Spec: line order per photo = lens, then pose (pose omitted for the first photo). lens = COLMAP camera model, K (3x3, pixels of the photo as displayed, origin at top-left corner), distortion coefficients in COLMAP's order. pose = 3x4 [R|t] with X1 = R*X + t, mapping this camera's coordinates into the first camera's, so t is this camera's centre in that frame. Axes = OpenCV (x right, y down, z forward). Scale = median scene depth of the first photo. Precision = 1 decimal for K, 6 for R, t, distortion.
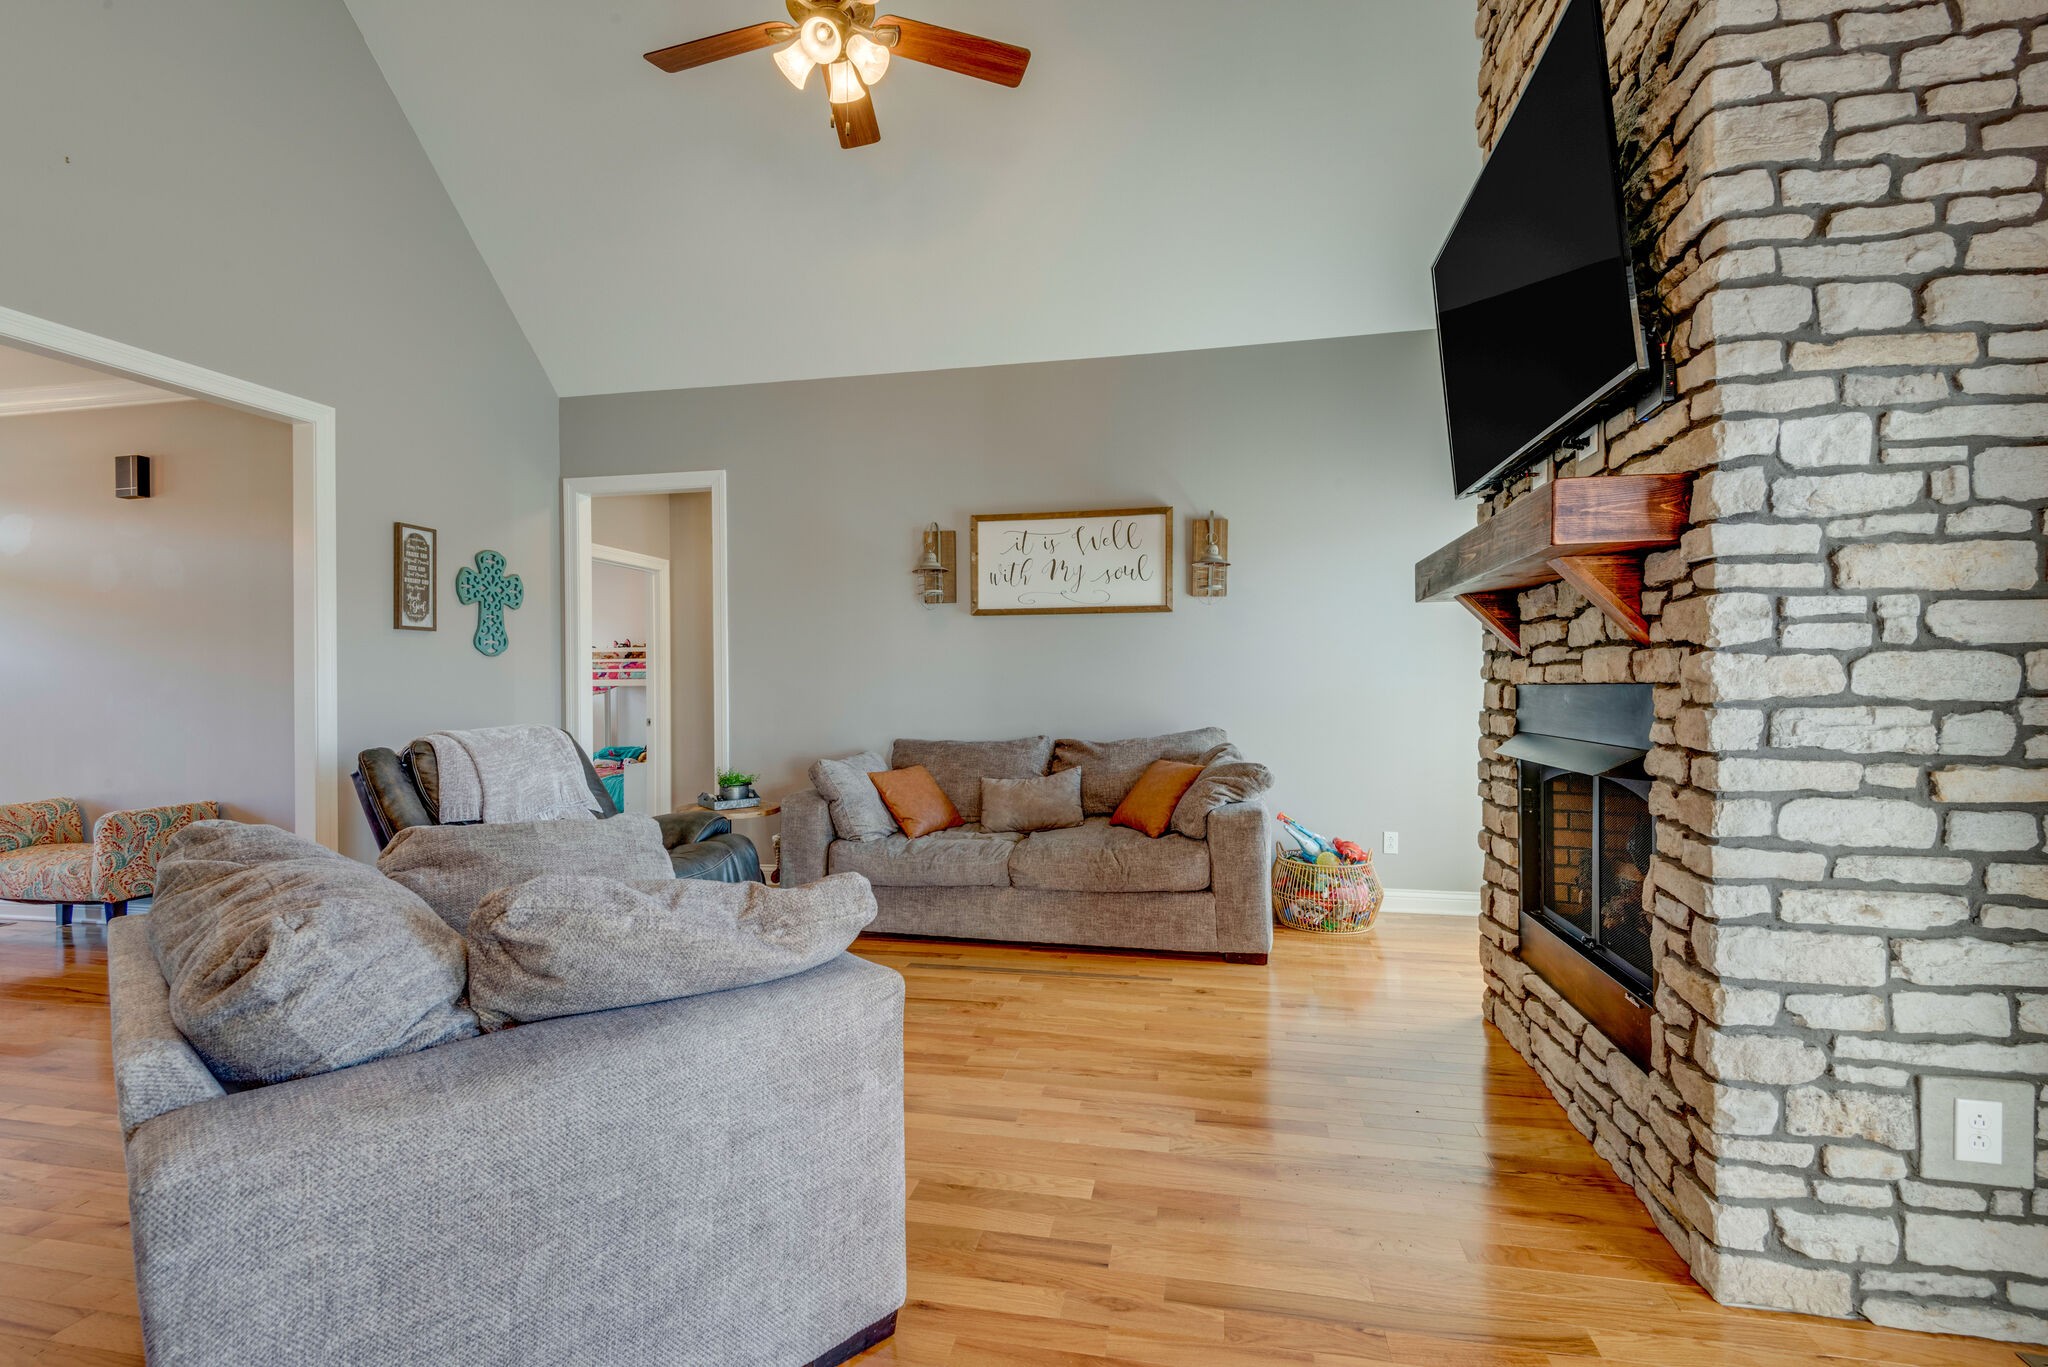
lens RADIAL K [[909.1, 0, 1018.1], [0, 909.1, 689.2], [0, 0, 1]] dist [-0.004484, -0.000253]
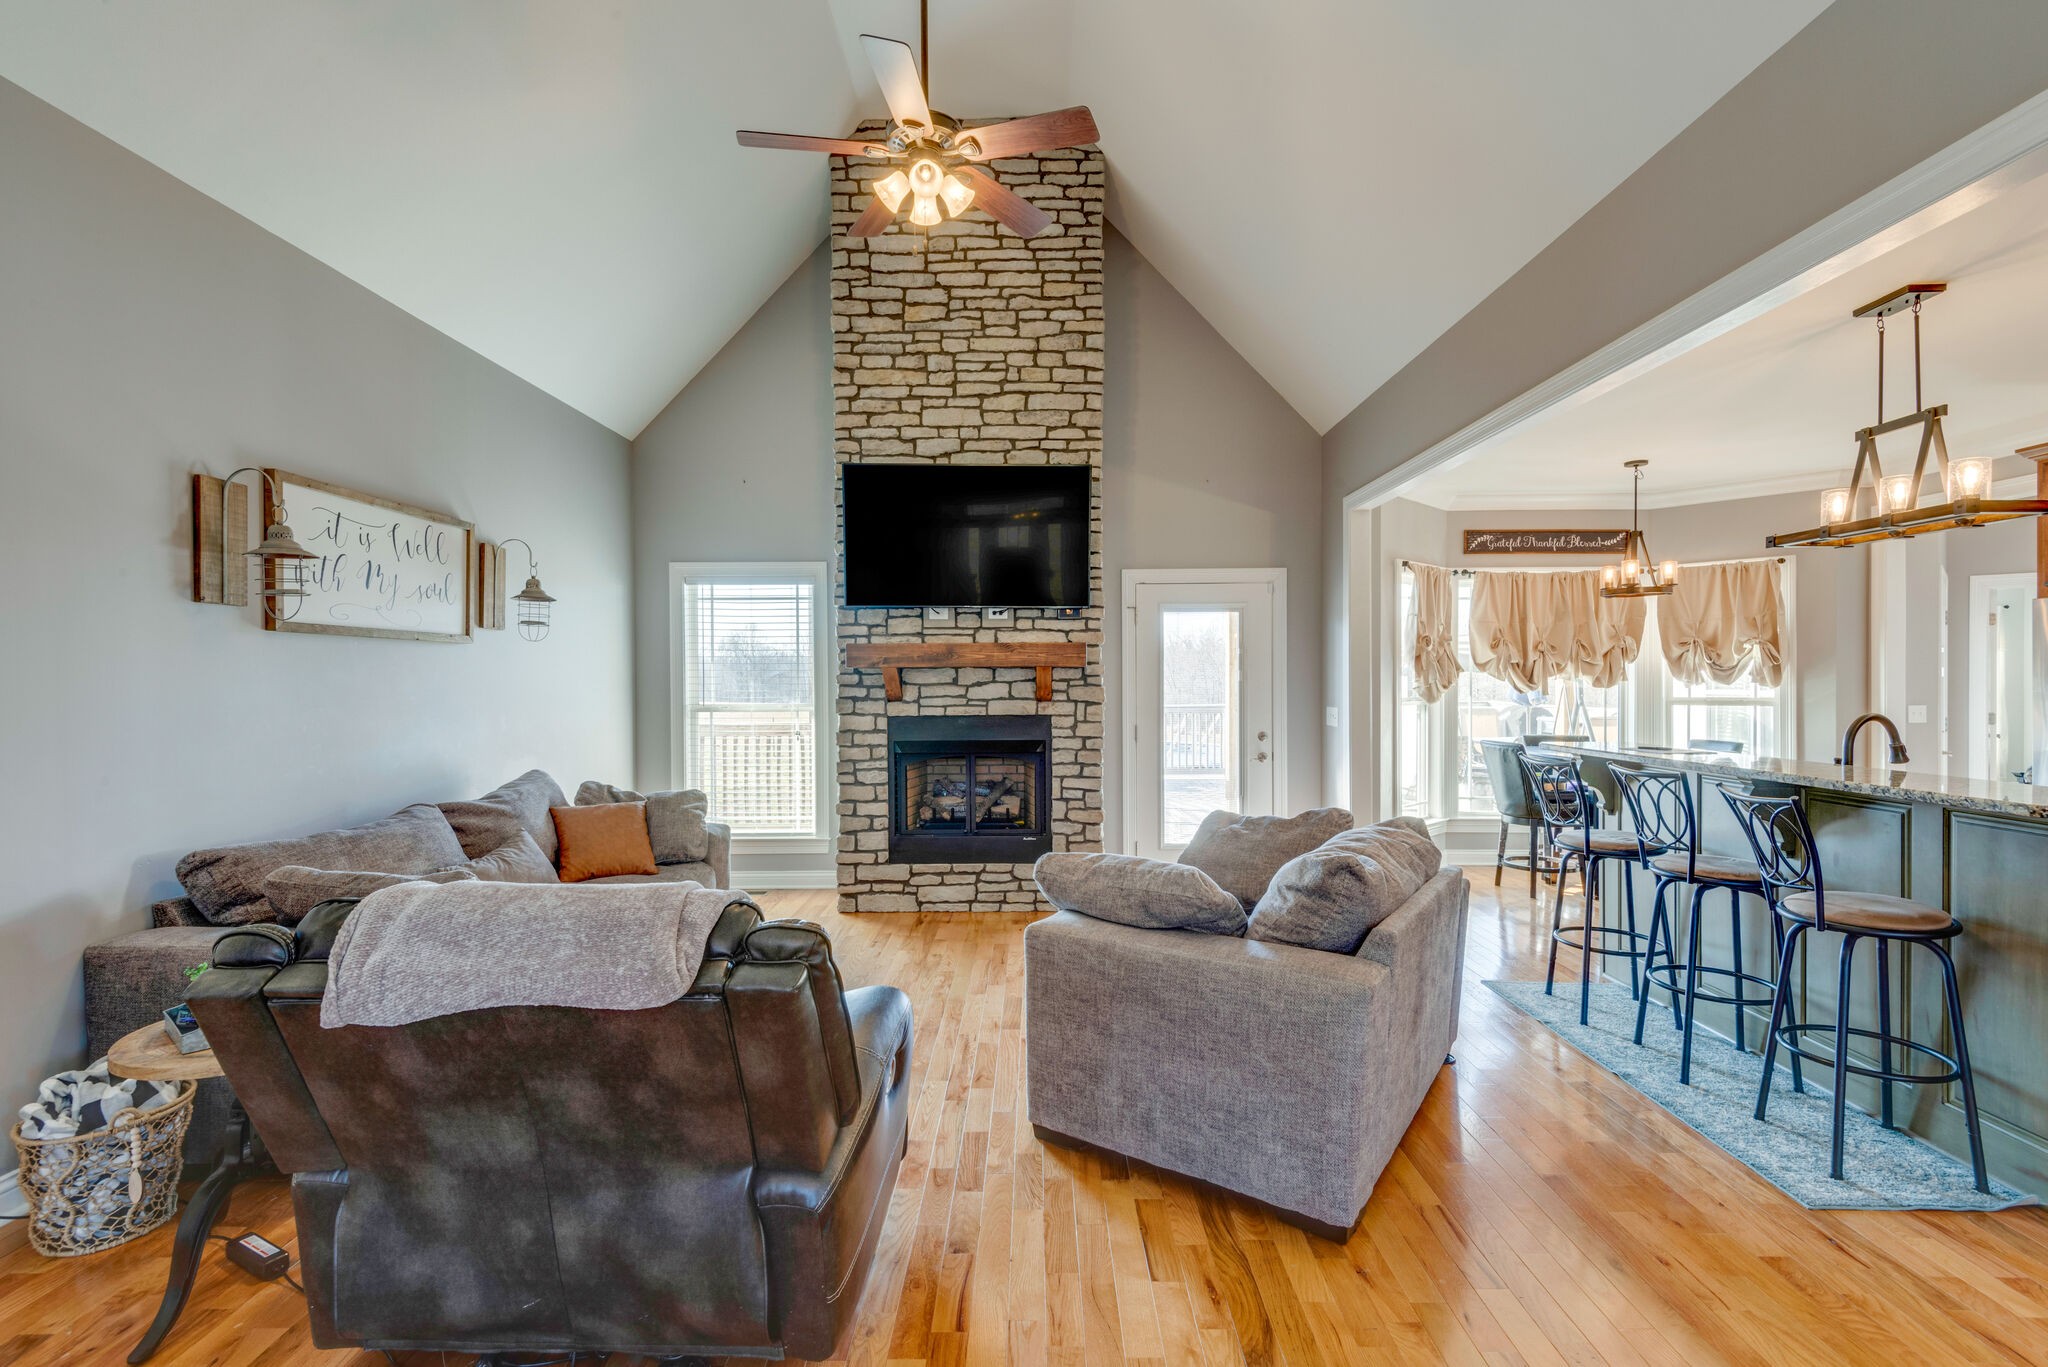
lens RADIAL K [[927.0, 0, 1017.9], [0, 927.0, 686.1], [0, 0, 1]] dist [0.011660, -0.009456]
pose [[-0.183545, -0.003829, 0.983004, -2.365726], [0.008403, 0.999950, 0.005464, -0.128724], [-0.982975, 0.009264, -0.183503, 1.898561]]
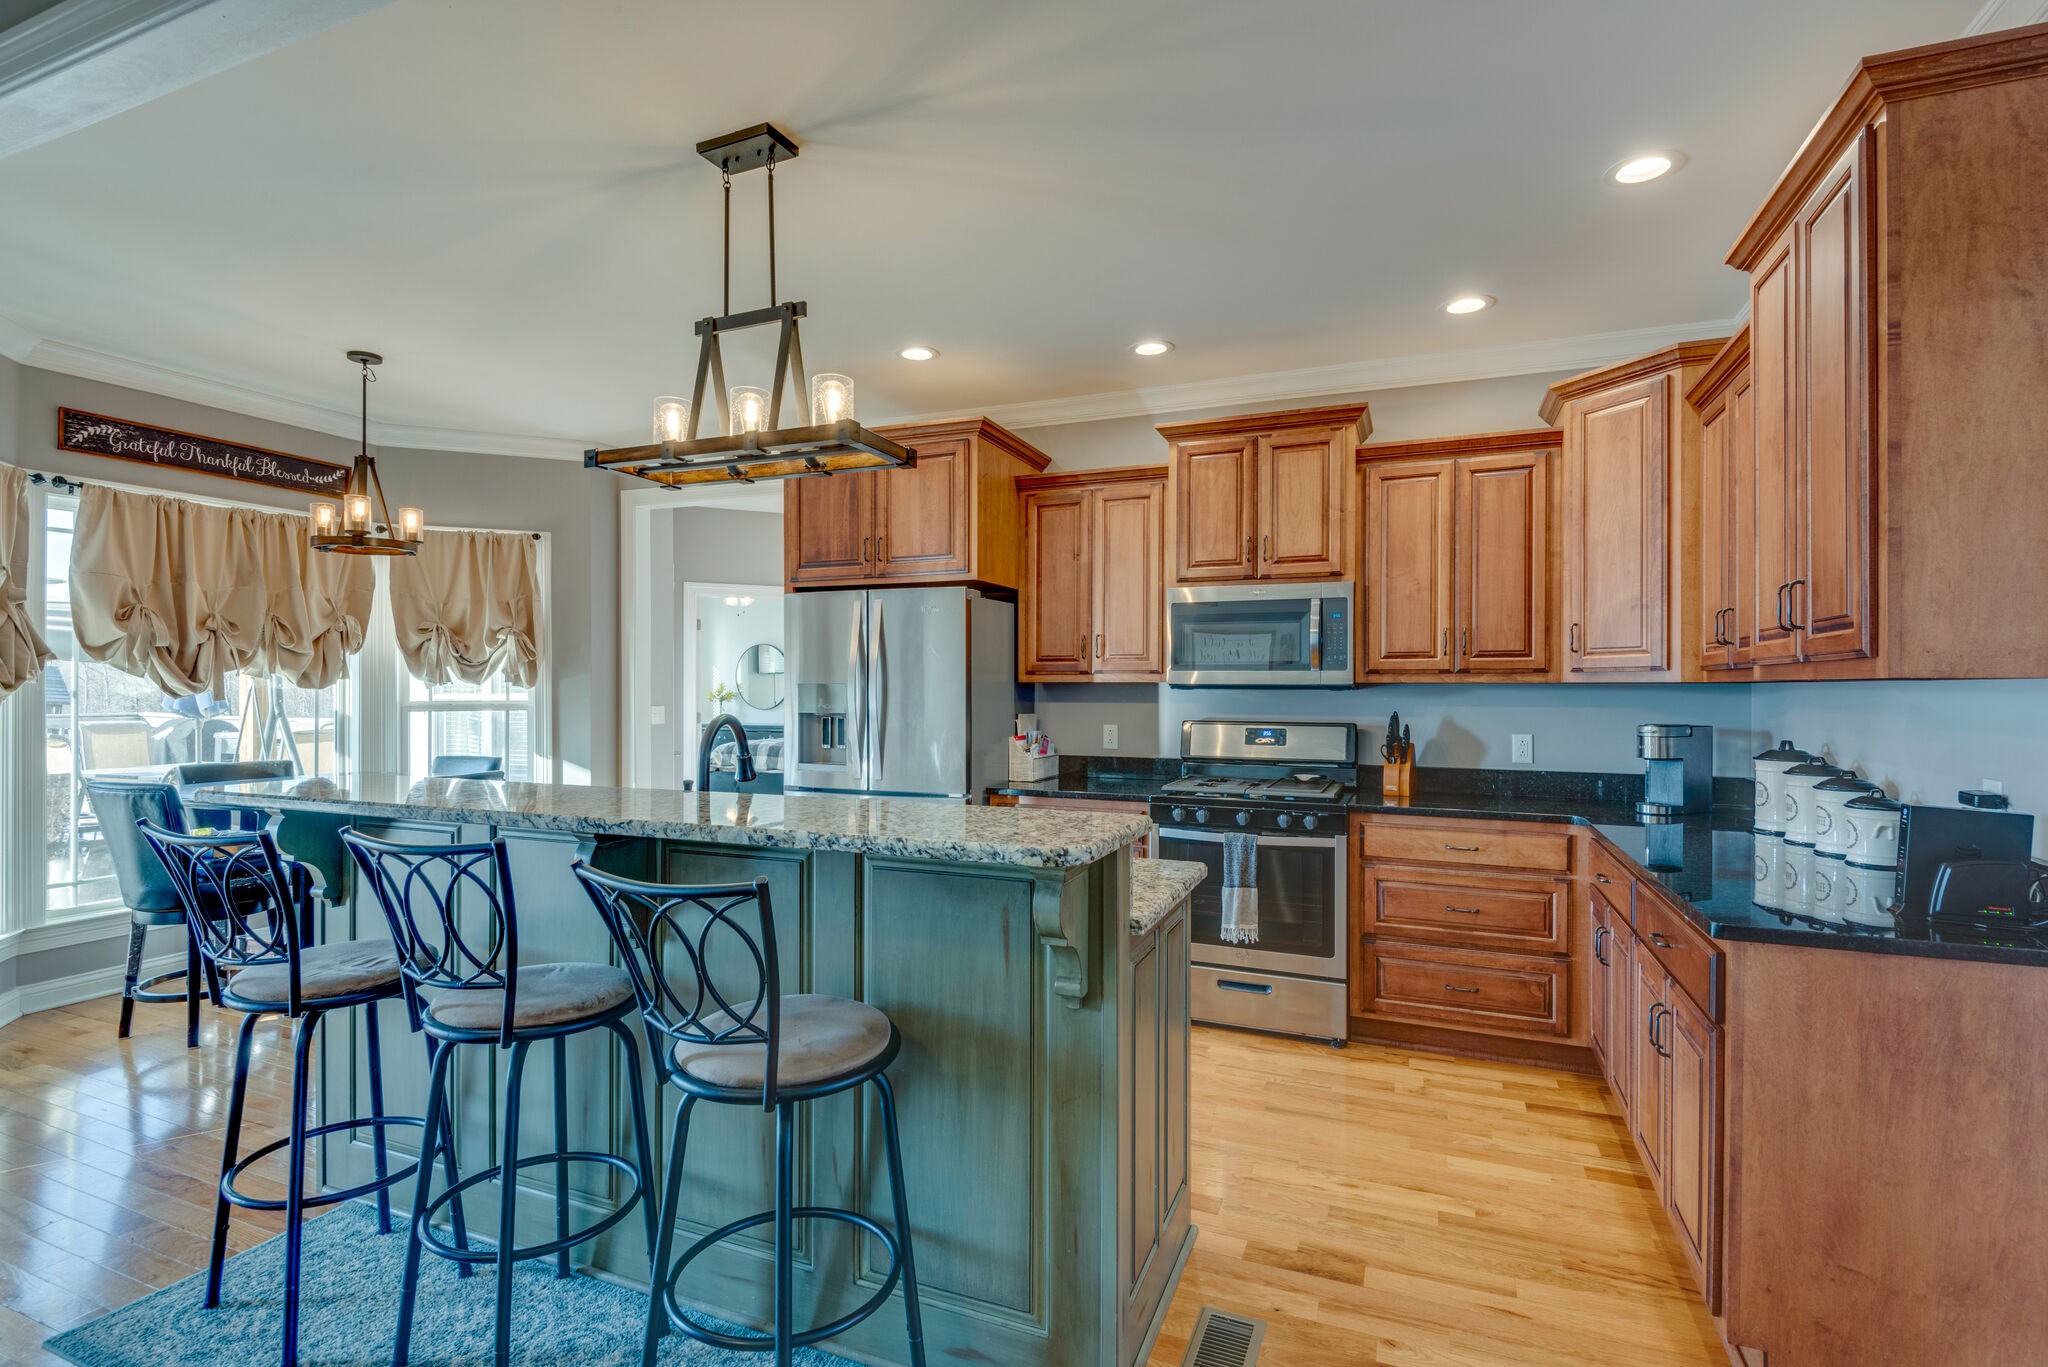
lens RADIAL K [[969.2, 0, 1024.5], [0, 969.2, 685.2], [0, 0, 1]] dist [0.000838, -0.006478]
pose [[-0.983098, 0.001665, 0.183071, -1.491272], [0.002362, 0.999991, 0.003588, -0.094668], [-0.183064, 0.003959, -0.983093, 1.122524]]
